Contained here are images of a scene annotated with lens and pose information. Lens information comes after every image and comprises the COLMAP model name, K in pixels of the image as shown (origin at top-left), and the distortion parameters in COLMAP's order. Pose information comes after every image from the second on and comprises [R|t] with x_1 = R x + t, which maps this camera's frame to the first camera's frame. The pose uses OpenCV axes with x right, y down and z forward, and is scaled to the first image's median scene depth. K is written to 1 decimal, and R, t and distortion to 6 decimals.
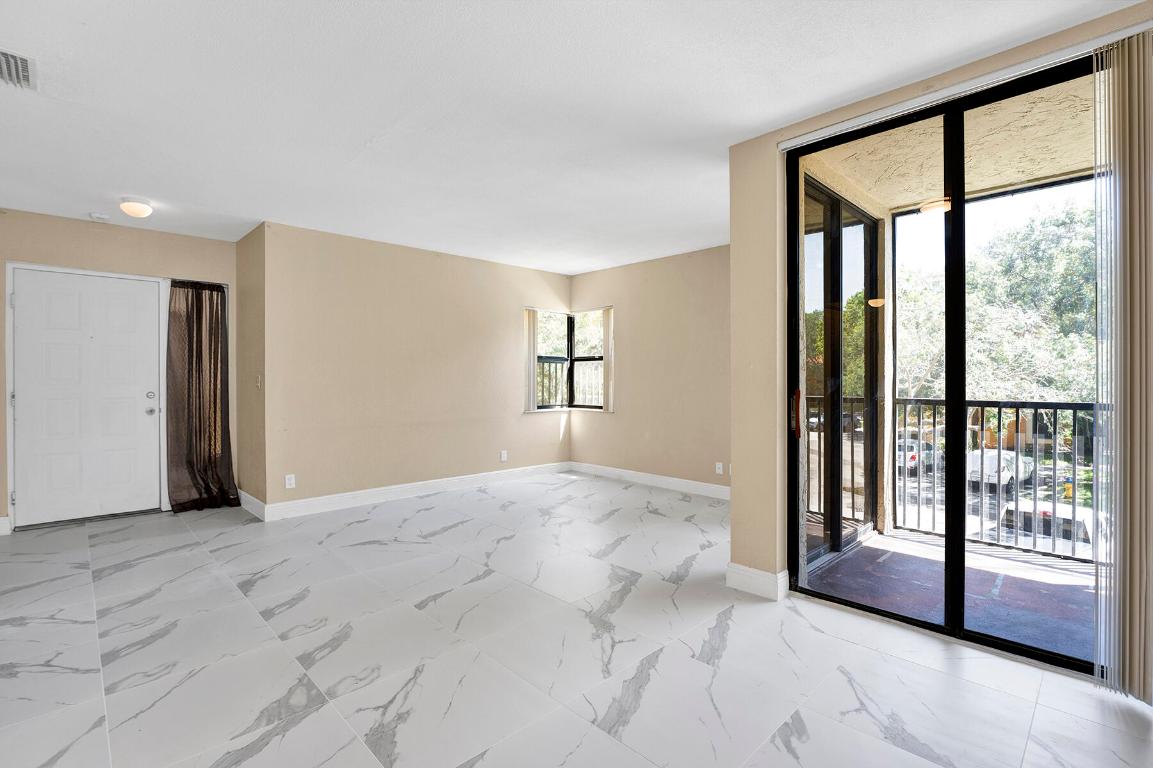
lens RADIAL K [[527.2, 0, 575.3], [0, 527.2, 382.2], [0, 0, 1]] dist [-0.016379, 0.000582]
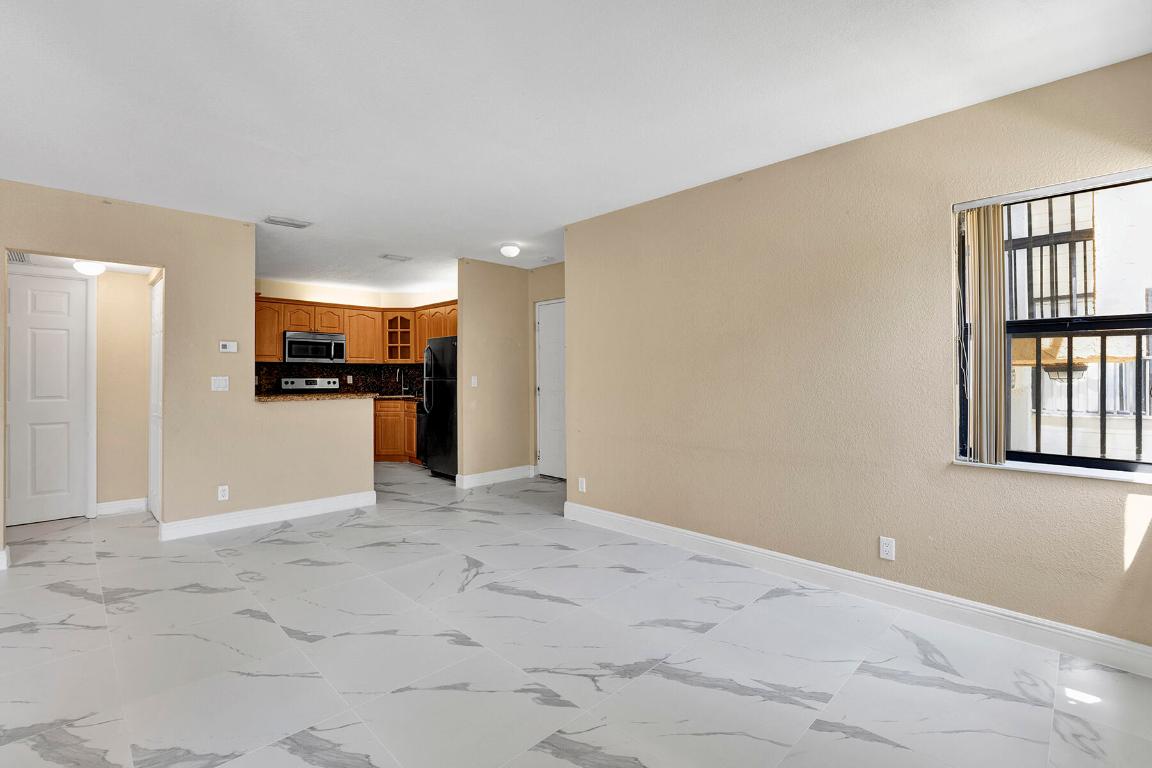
lens RADIAL K [[519.5, 0, 579.0], [0, 519.5, 377.0], [0, 0, 1]] dist [-0.016520, 0.000263]
pose [[0.019325, 0.006110, -0.999795, 0.586590], [-0.001736, 0.999980, 0.006078, -0.023000], [0.999812, 0.001618, 0.019335, 1.371637]]
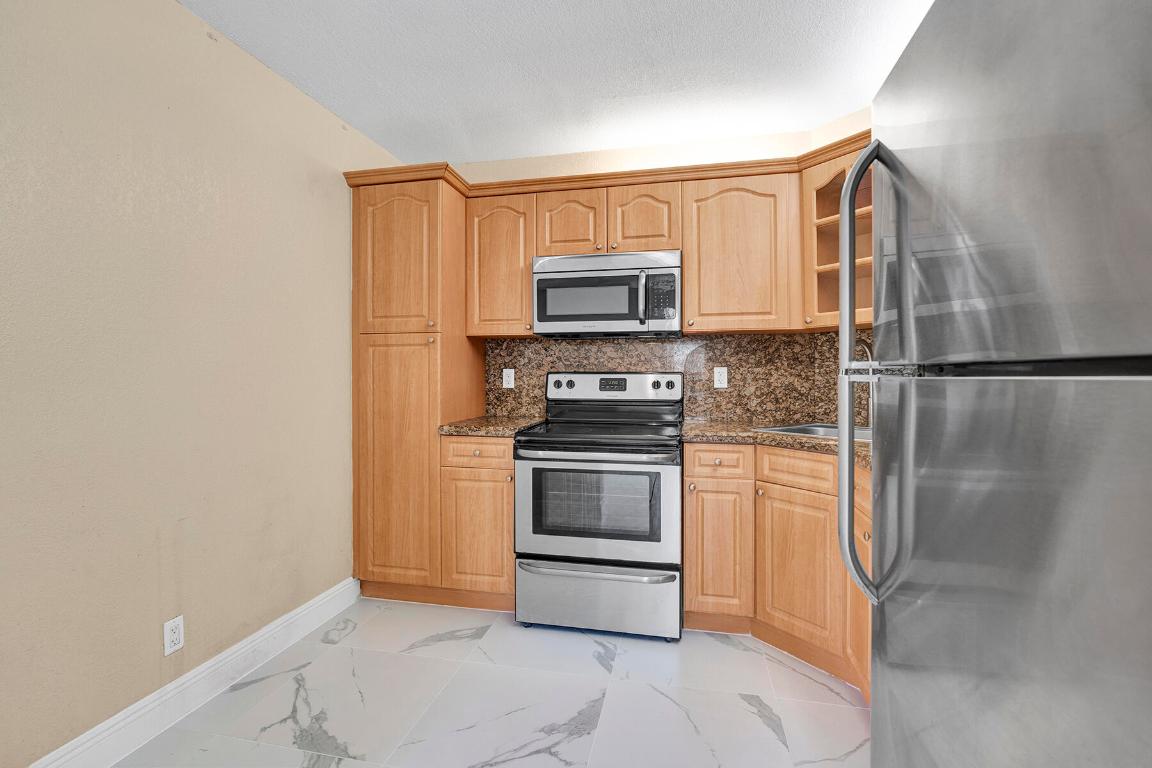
lens RADIAL K [[532.9, 0, 572.7], [0, 532.9, 374.1], [0, 0, 1]] dist [-0.016849, 0.000069]
pose [[-0.835444, 0.003329, -0.549566, -1.089615], [0.004174, 0.999991, -0.000287, -0.001655], [0.549560, -0.002533, -0.835450, 0.992332]]
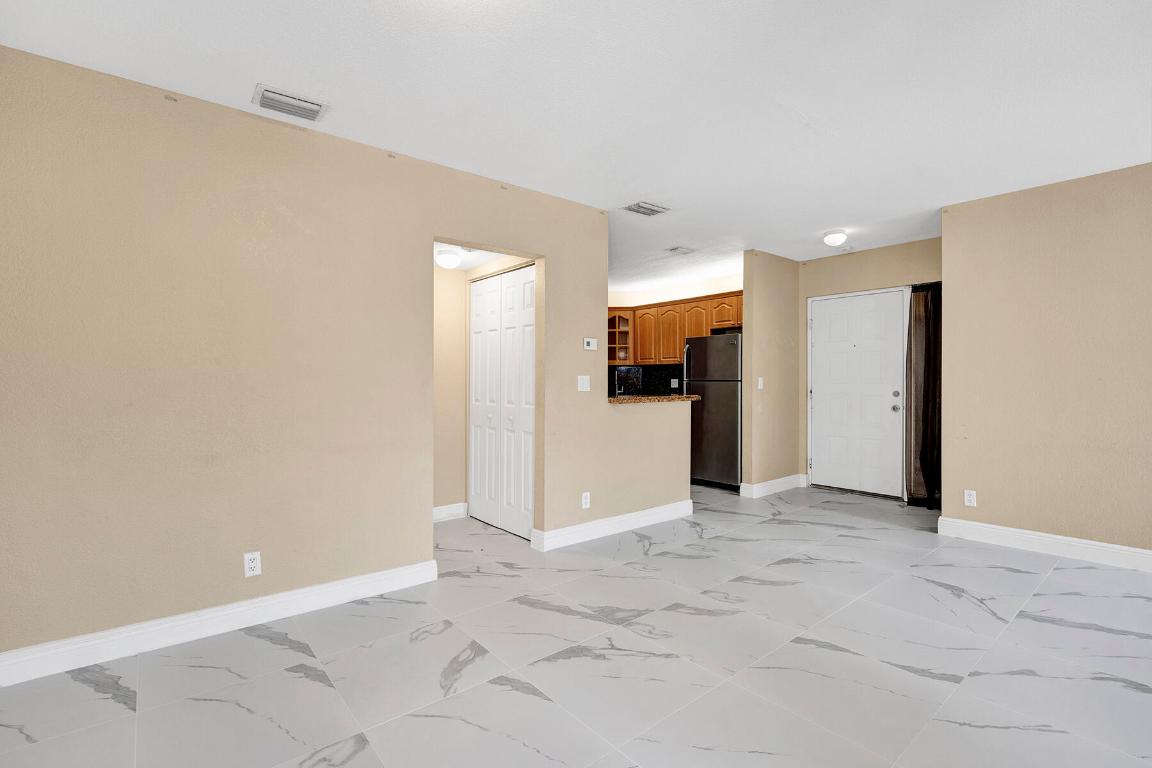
lens RADIAL K [[526.8, 0, 574.8], [0, 526.8, 382.2], [0, 0, 1]] dist [-0.016379, 0.000582]
pose [[-0.080117, 0.005710, -0.996769, 0.510385], [-0.001781, 0.999981, 0.005871, -0.007323], [0.996784, 0.002245, -0.080106, 0.589852]]
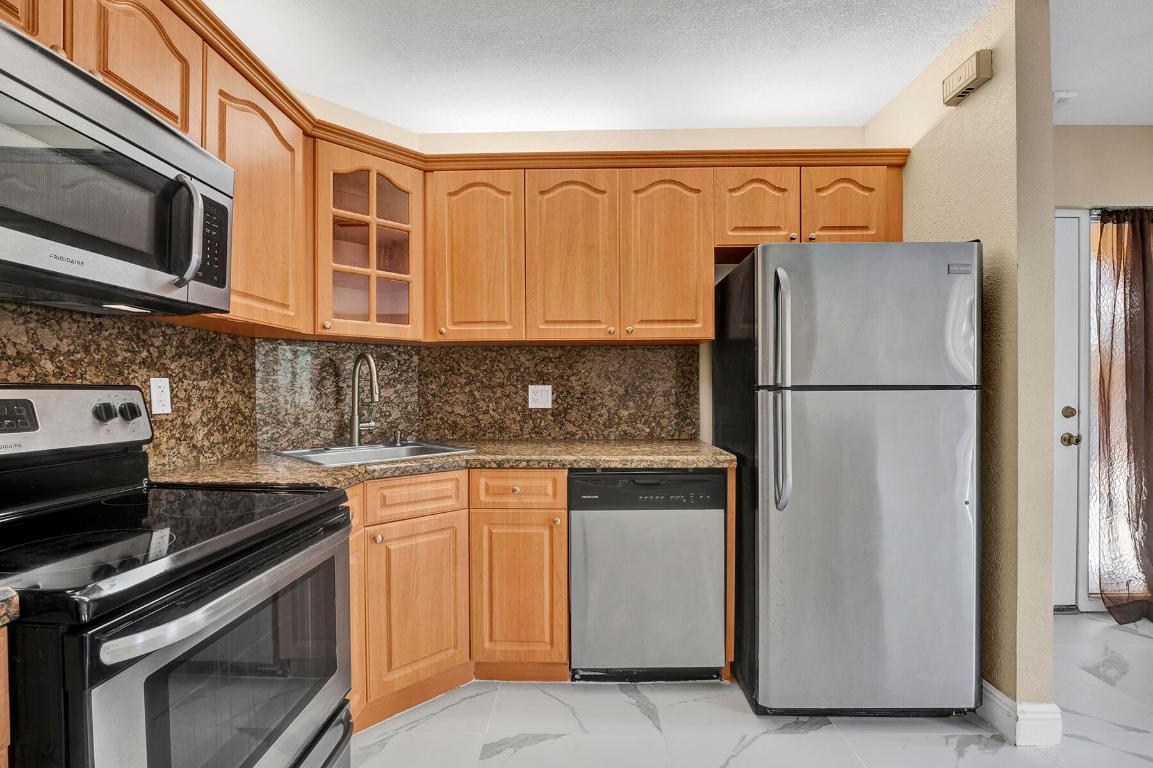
lens RADIAL K [[512.4, 0, 576.2], [0, 512.4, 391.8], [0, 0, 1]] dist [-0.021835, -0.000033]
pose [[0.707944, 0.002253, -0.706265, -1.158526], [0.000696, 0.999992, 0.003888, -0.000688], [0.706268, -0.003244, 0.707937, 0.305716]]
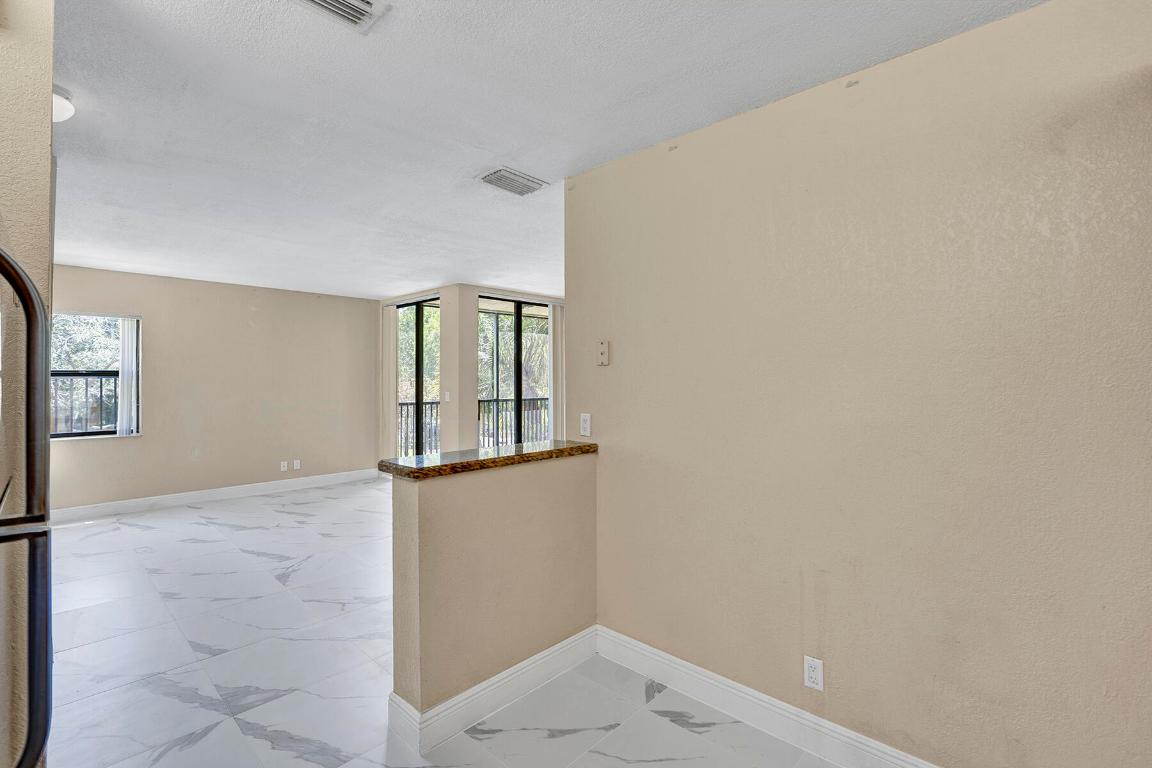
lens RADIAL K [[514.6, 0, 579.2], [0, 514.6, 365.1], [0, 0, 1]] dist [-0.022901, -0.000149]
pose [[-0.054710, 0.026075, 0.998162, -1.625435], [0.006488, 0.999647, -0.025758, -0.069634], [-0.998481, 0.005067, -0.054859, 0.591031]]
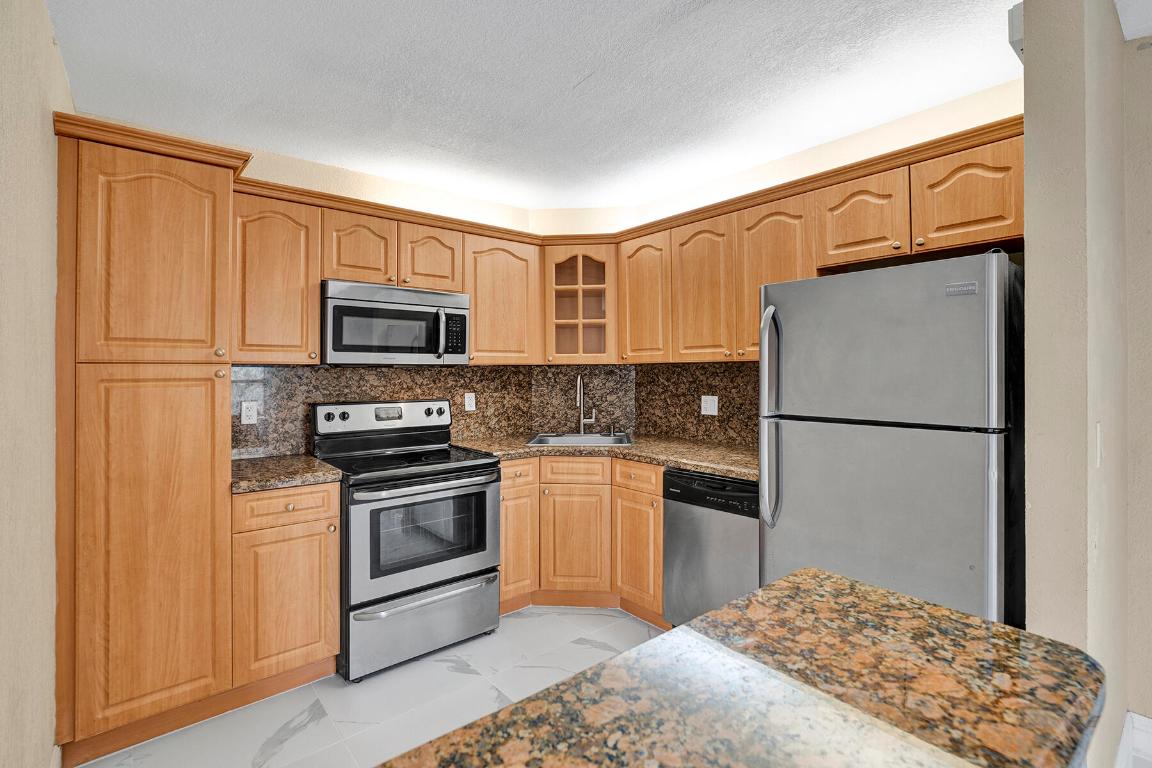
lens RADIAL K [[533.9, 0, 578.2], [0, 533.9, 367.1], [0, 0, 1]] dist [-0.011422, 0.000244]
pose [[-0.067192, -0.004707, -0.997729, -0.754060], [0.005549, 0.999972, -0.005092, -0.057705], [0.997725, -0.005879, -0.067164, 0.656510]]
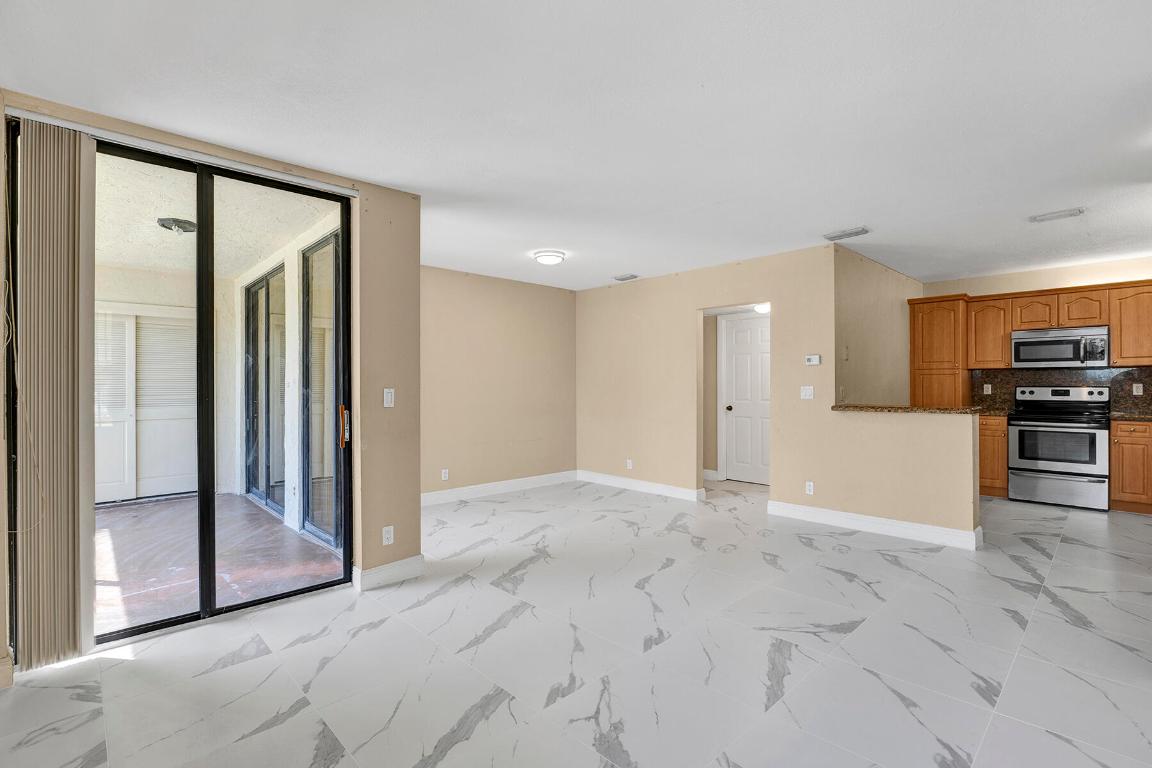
lens RADIAL K [[531.8, 0, 572.8], [0, 531.8, 384.1], [0, 0, 1]] dist [-0.017706, 0.000803]
pose [[-0.999930, 0.008345, 0.008356, -0.048077], [0.008354, 0.999965, 0.000984, -0.027780], [-0.008347, 0.001054, -0.999965, 2.016883]]
